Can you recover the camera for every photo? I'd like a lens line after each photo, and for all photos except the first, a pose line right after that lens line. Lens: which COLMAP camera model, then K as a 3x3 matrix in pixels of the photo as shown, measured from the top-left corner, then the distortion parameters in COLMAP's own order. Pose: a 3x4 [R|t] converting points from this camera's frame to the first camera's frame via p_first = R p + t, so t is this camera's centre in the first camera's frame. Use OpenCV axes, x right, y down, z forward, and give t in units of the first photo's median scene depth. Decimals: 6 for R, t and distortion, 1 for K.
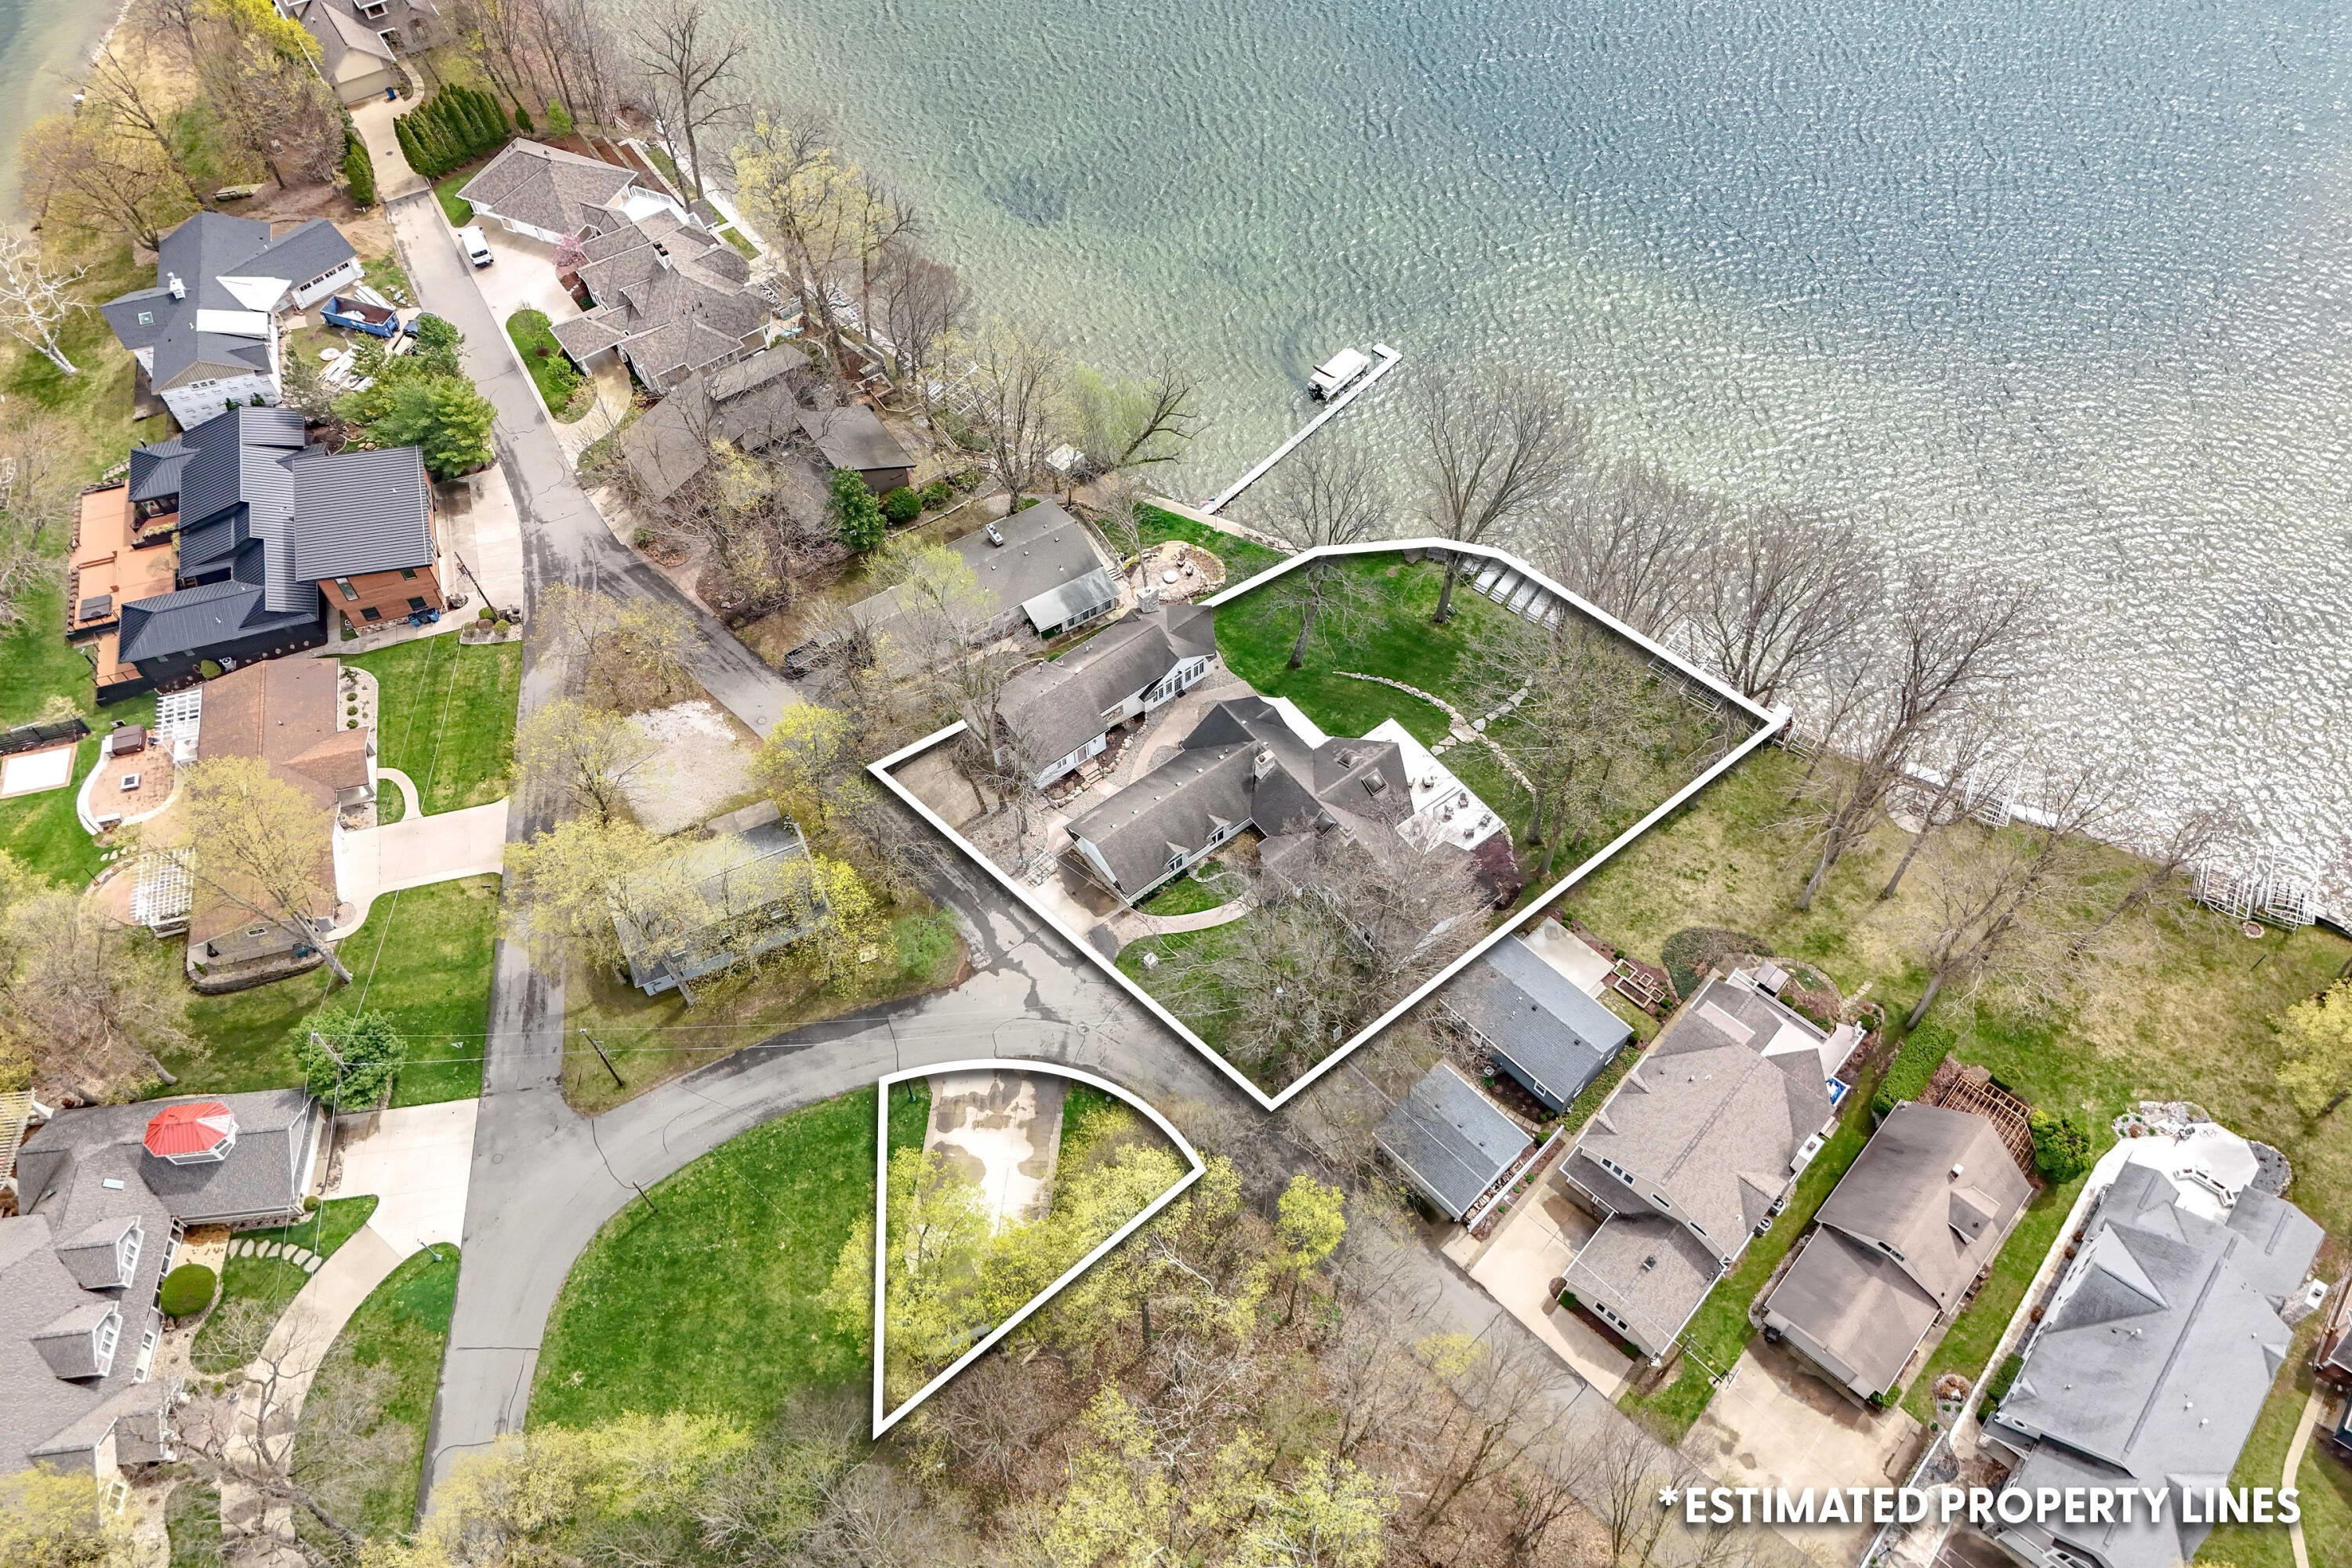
lens RADIAL K [[1780.7, 0, 1180.2], [0, 1780.7, 744.9], [0, 0, 1]] dist [0.069480, -0.052735]
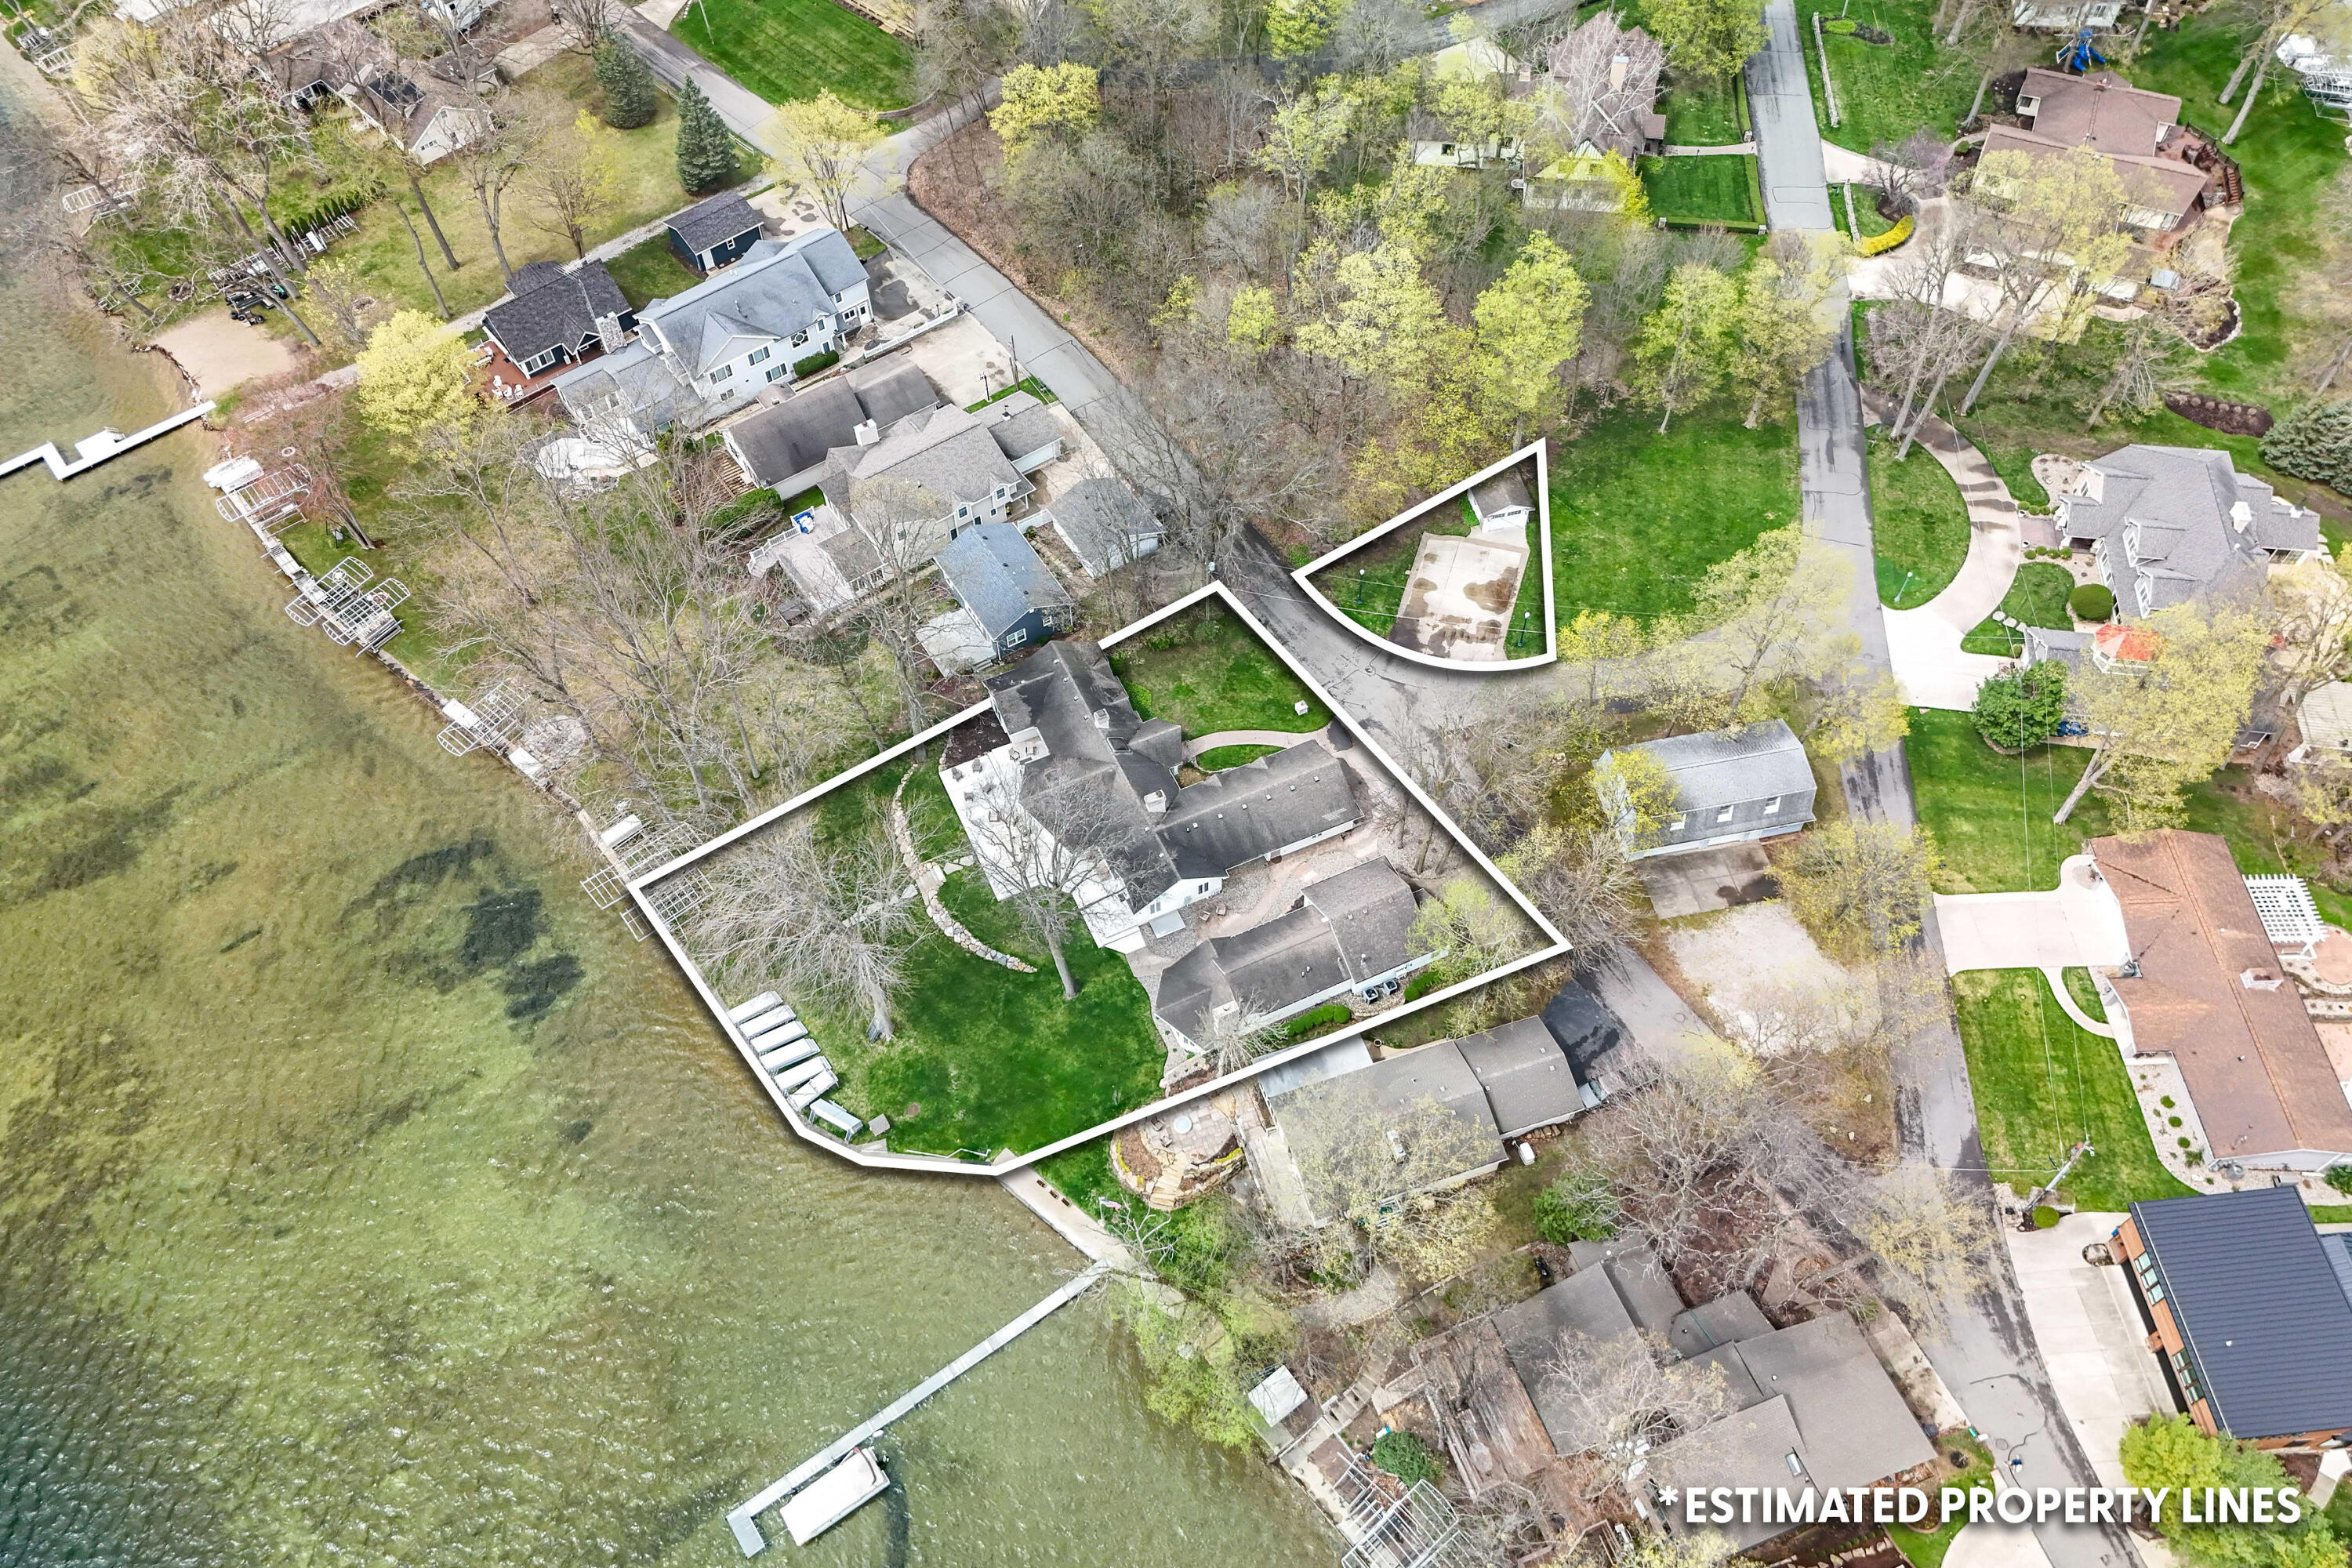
lens RADIAL K [[1780.7, 0, 1180.2], [0, 1780.7, 744.9], [0, 0, 1]] dist [0.069480, -0.052735]
pose [[-0.973316, -0.162231, 0.162286, -0.122722], [0.204273, -0.290380, 0.934854, -0.910721], [-0.104538, 0.943059, 0.315771, 0.655084]]
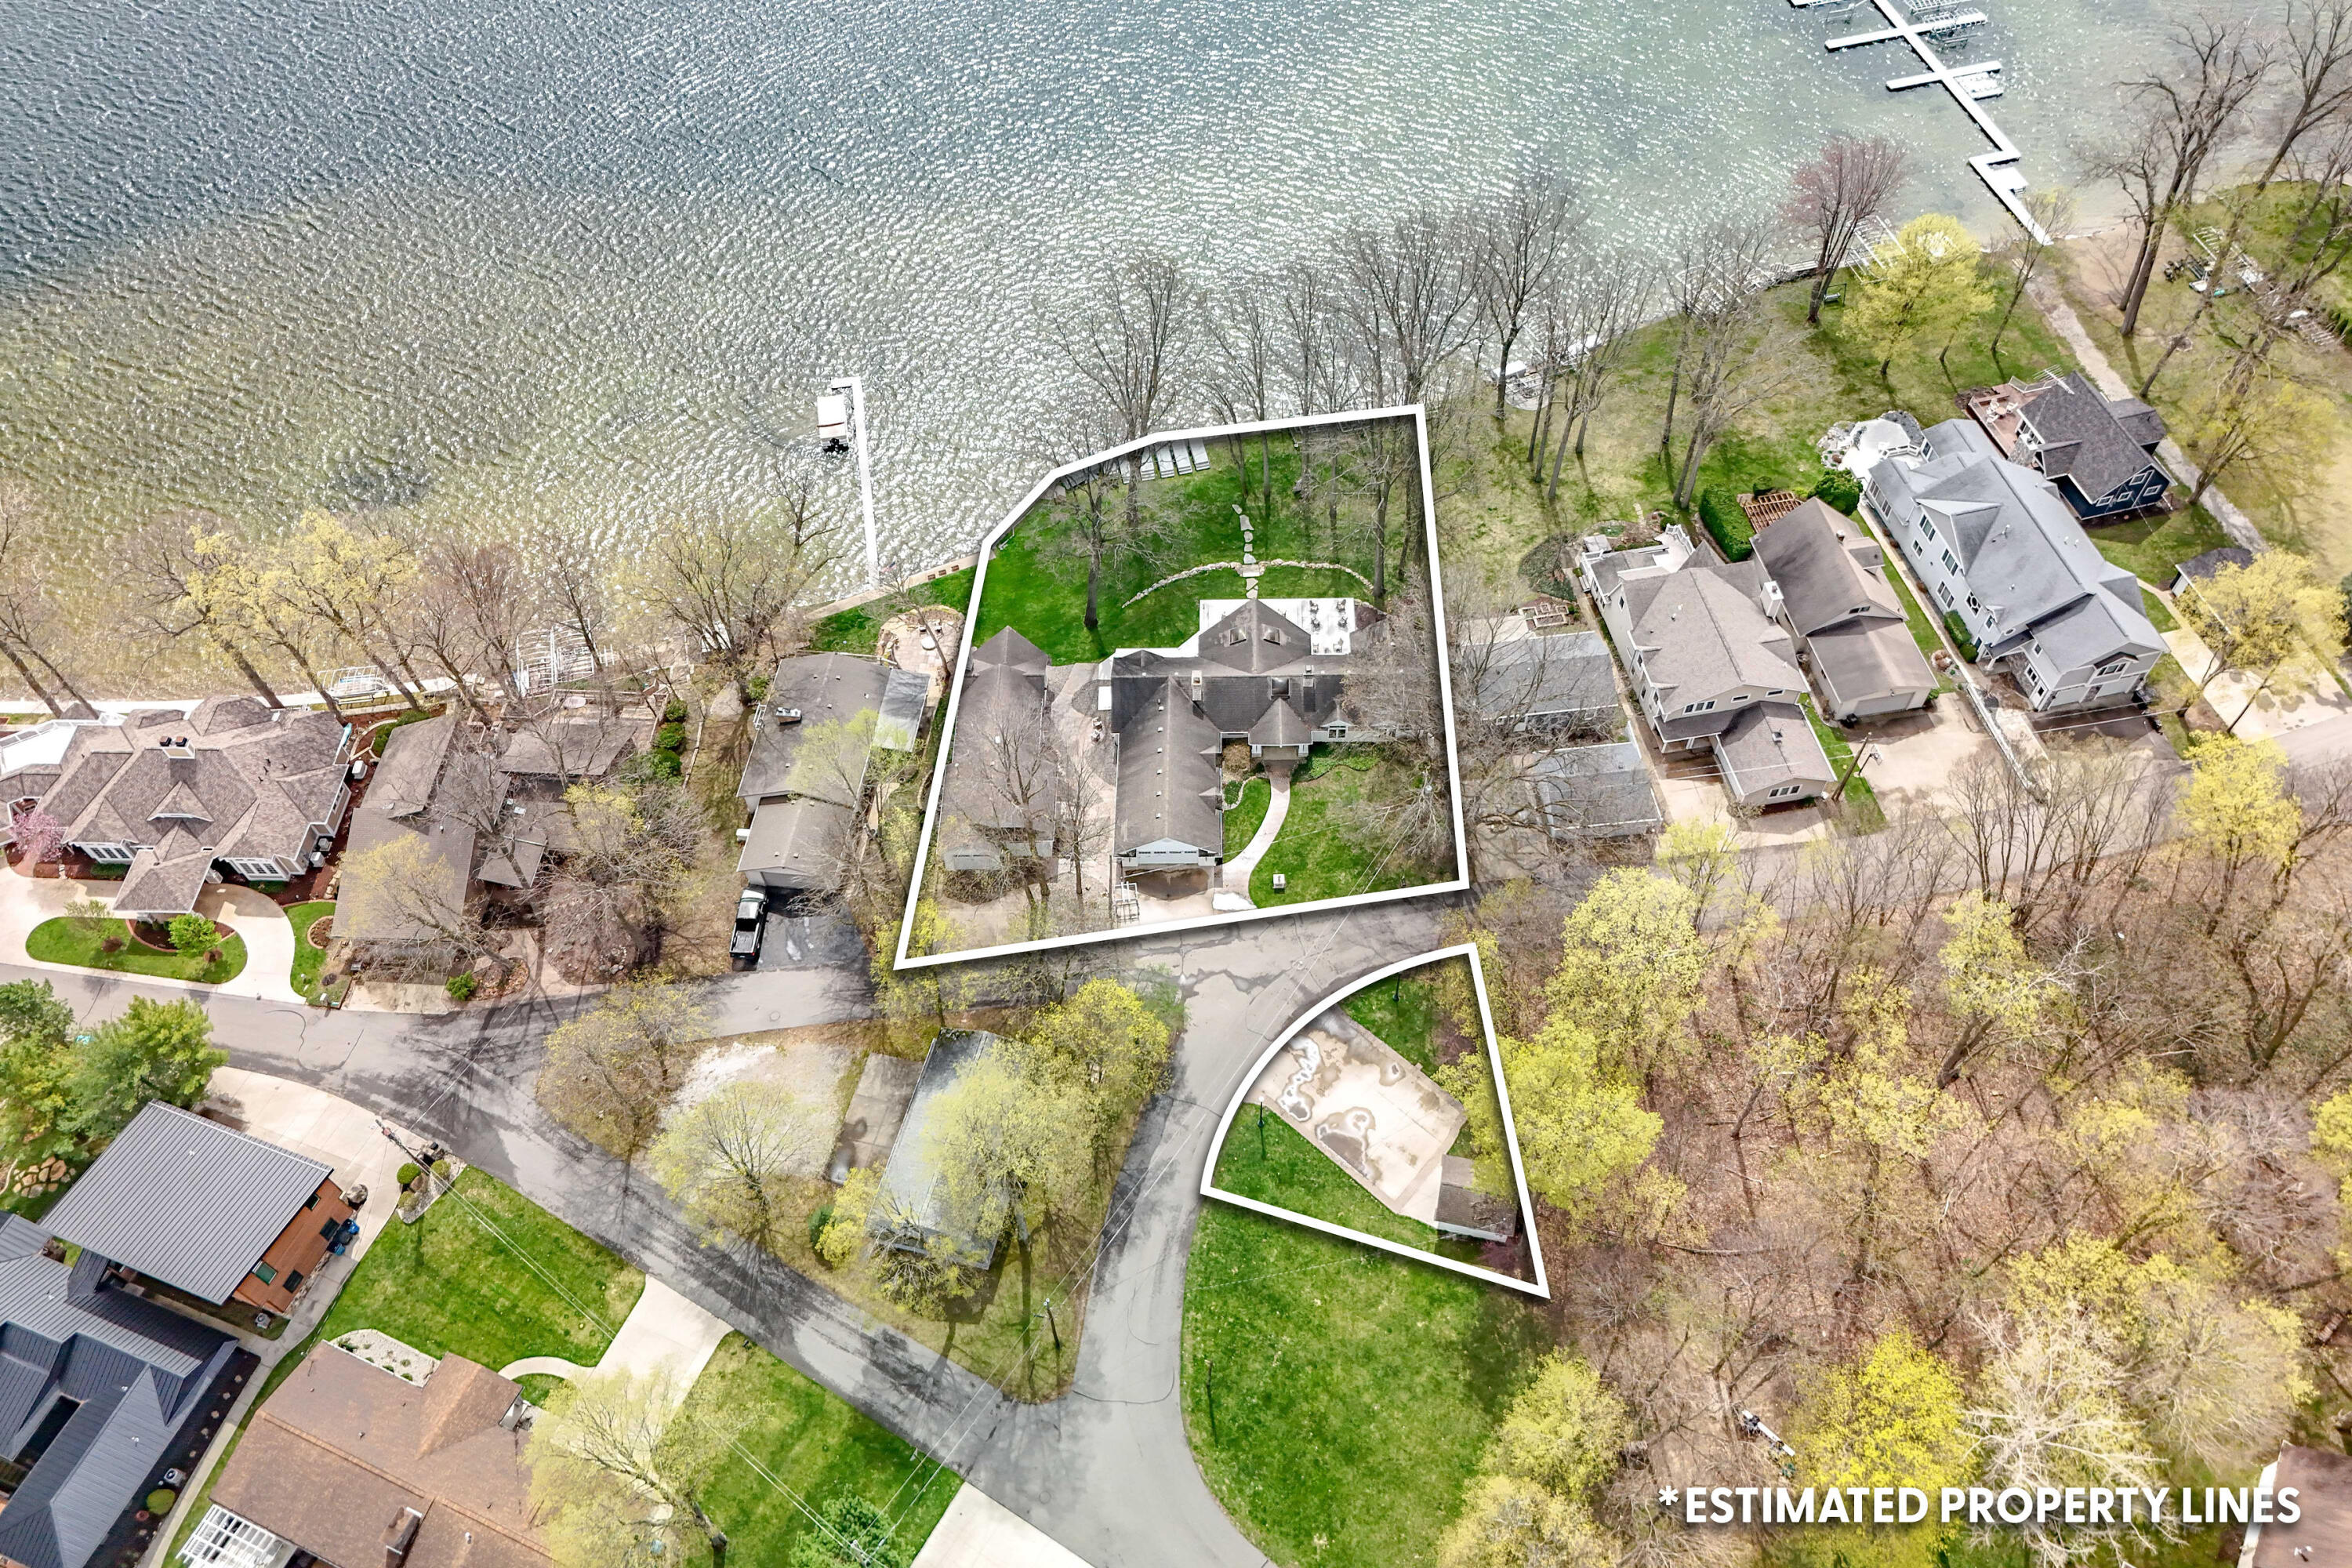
lens RADIAL K [[1780.7, 0, 1180.2], [0, 1780.7, 744.9], [0, 0, 1]] dist [0.069480, -0.052735]
pose [[0.618261, -0.630306, 0.469540, -0.472421], [0.643402, 0.748993, 0.158249, -0.134793], [-0.451428, 0.204264, 0.868613, 0.104997]]
